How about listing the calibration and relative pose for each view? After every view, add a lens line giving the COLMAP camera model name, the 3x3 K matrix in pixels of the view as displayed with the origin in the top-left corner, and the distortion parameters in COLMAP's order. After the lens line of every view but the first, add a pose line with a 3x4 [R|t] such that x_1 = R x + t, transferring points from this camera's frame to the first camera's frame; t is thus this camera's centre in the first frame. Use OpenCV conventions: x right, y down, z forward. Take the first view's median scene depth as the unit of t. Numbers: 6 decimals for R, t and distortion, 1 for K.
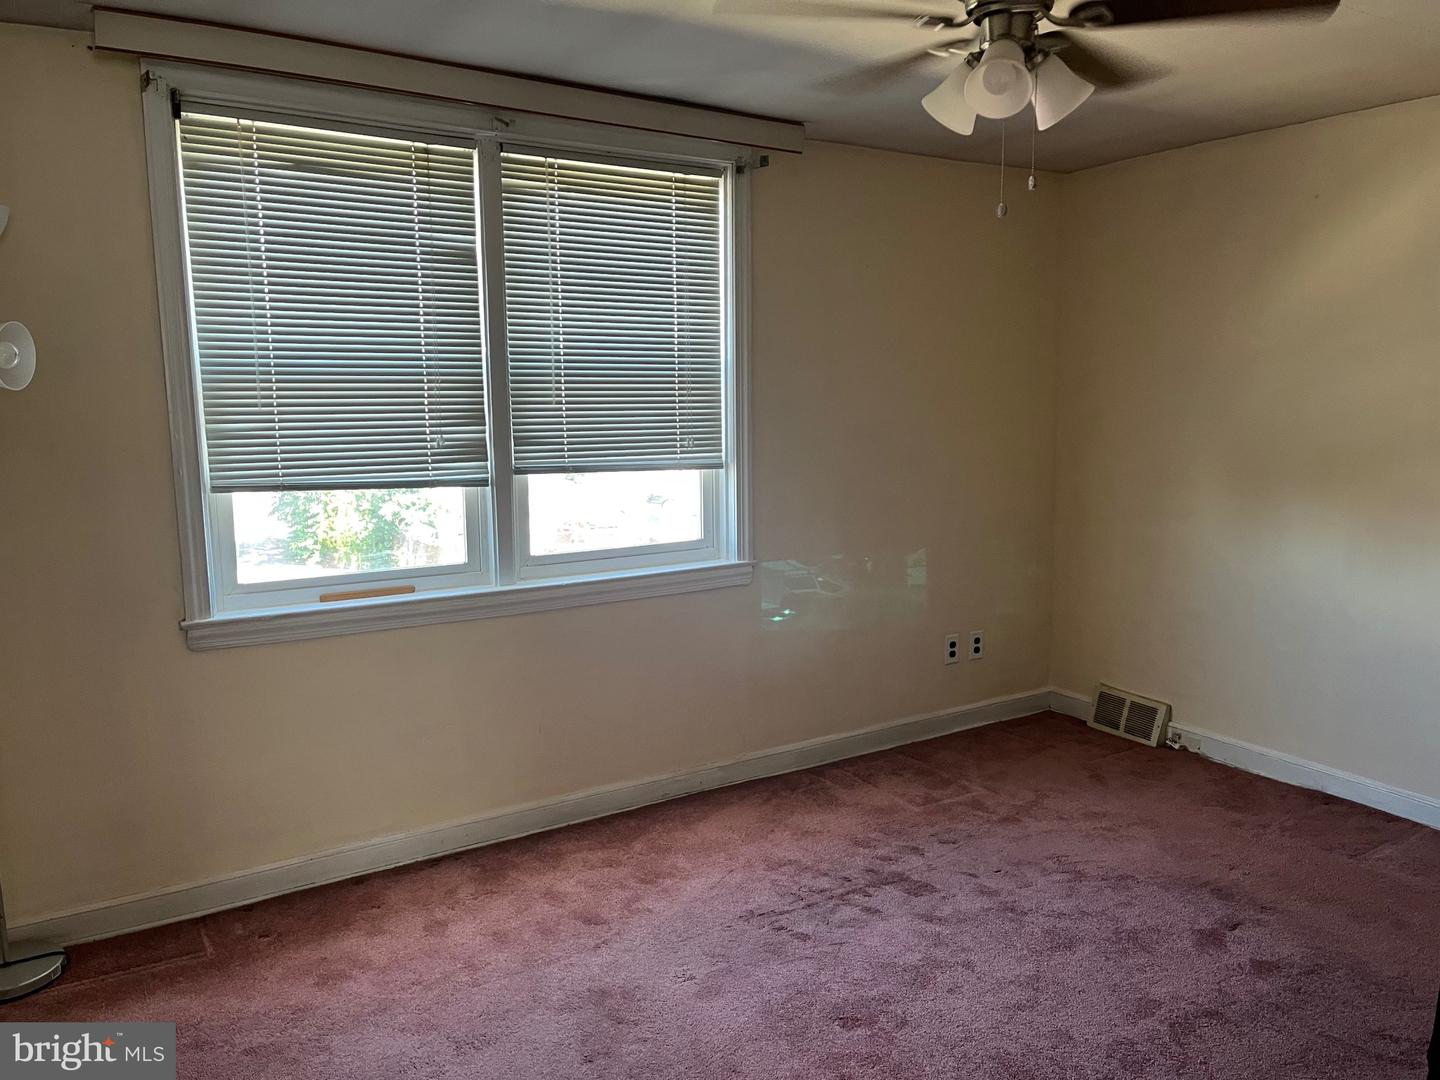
lens RADIAL K [[1123.0, 0, 720.0], [0, 1123.0, 540.0], [0, 0, 1]] dist [0.102885, -0.087572]
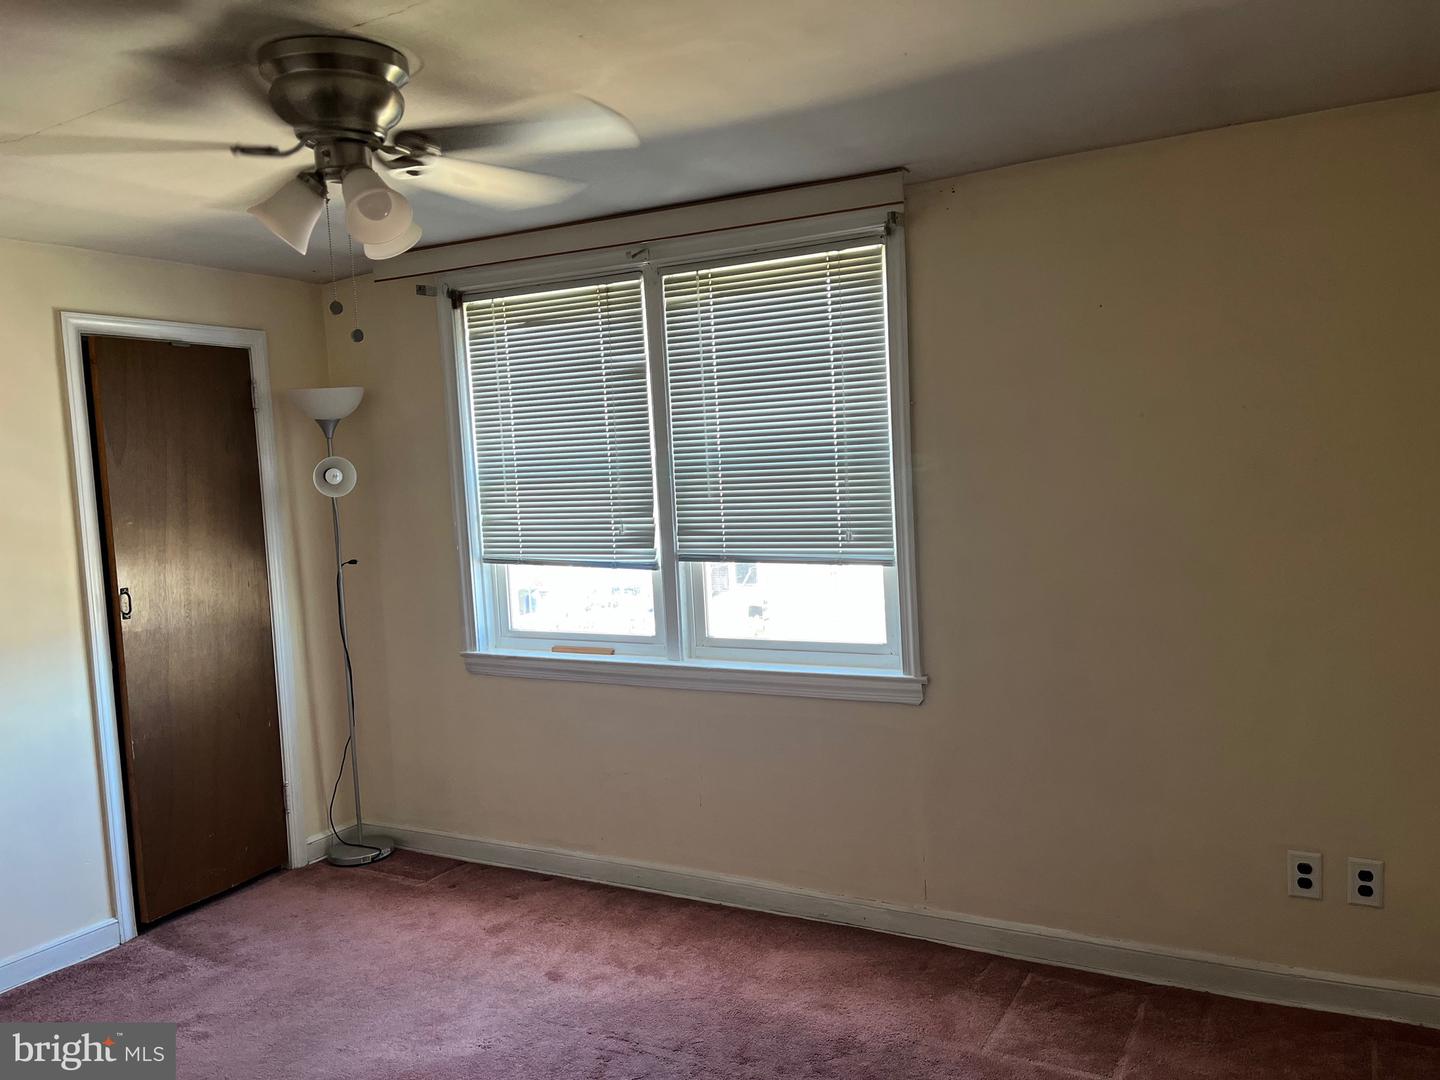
lens RADIAL K [[1132.4, 0, 720.4], [0, 1132.4, 559.3], [0, 0, 1]] dist [0.149651, -0.176186]
pose [[0.461857, 0.050156, -0.885535, 0.818135], [-0.085891, 0.996237, 0.011629, -0.076385], [0.882786, 0.070688, 0.464427, 0.525007]]
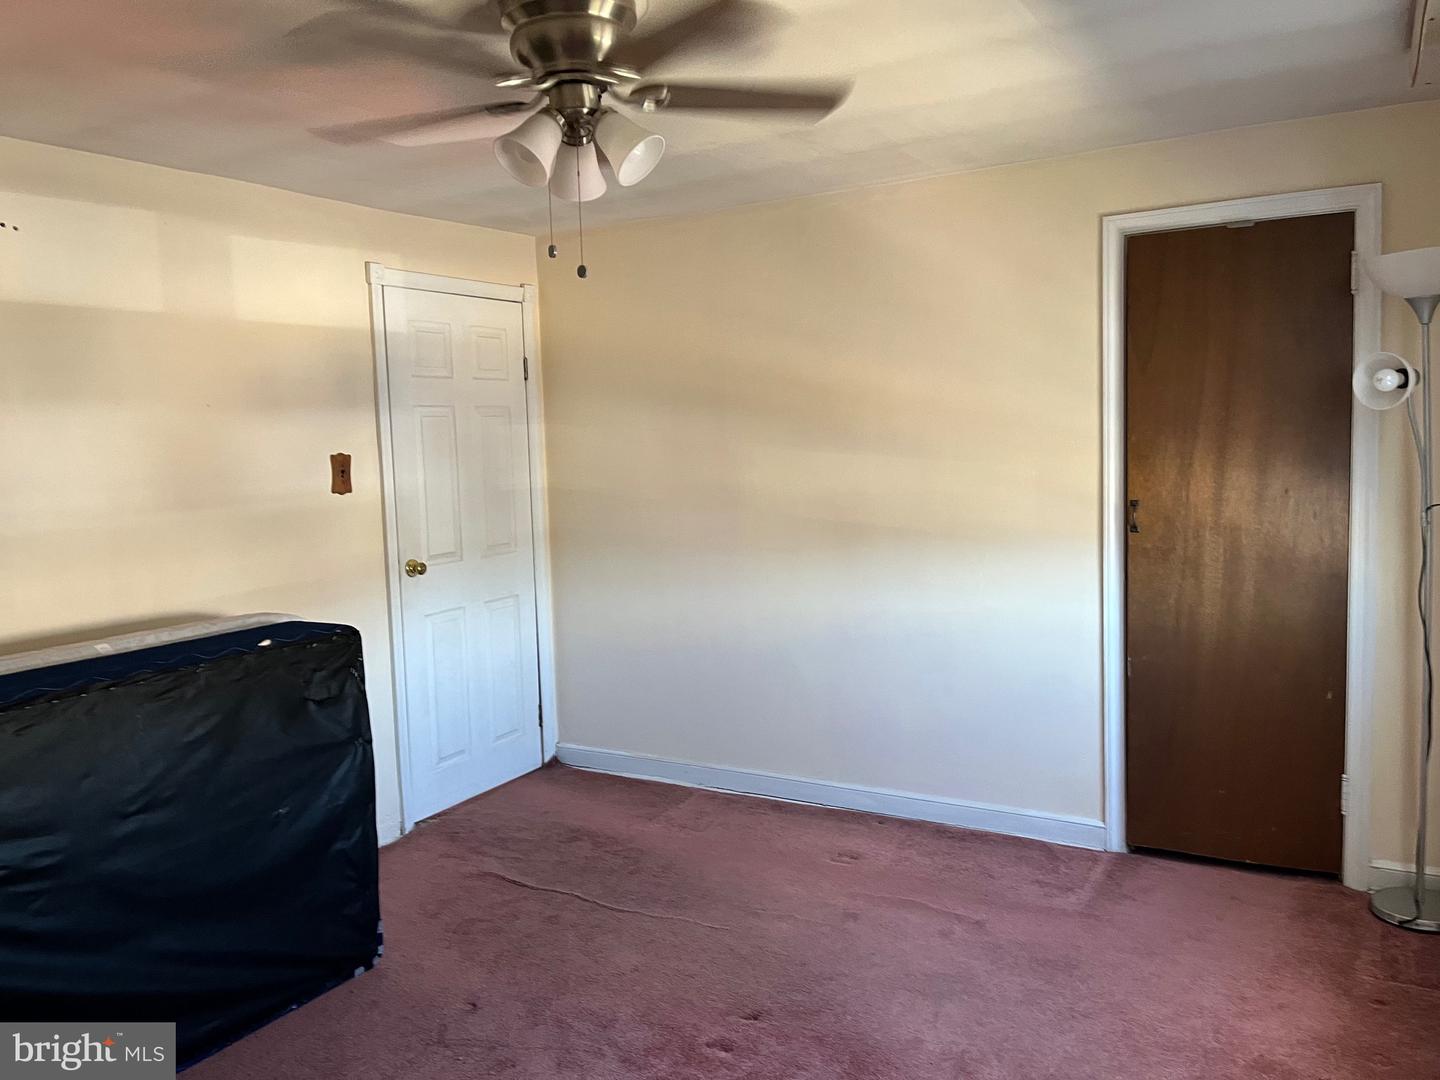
lens RADIAL K [[1123.0, 0, 720.0], [0, 1123.0, 540.0], [0, 0, 1]] dist [0.102885, -0.087572]
pose [[-0.892143, 0.072187, -0.445948, 0.388016], [-0.038879, 0.971219, 0.234993, -0.181014], [0.450076, 0.226986, -0.863660, 1.269586]]
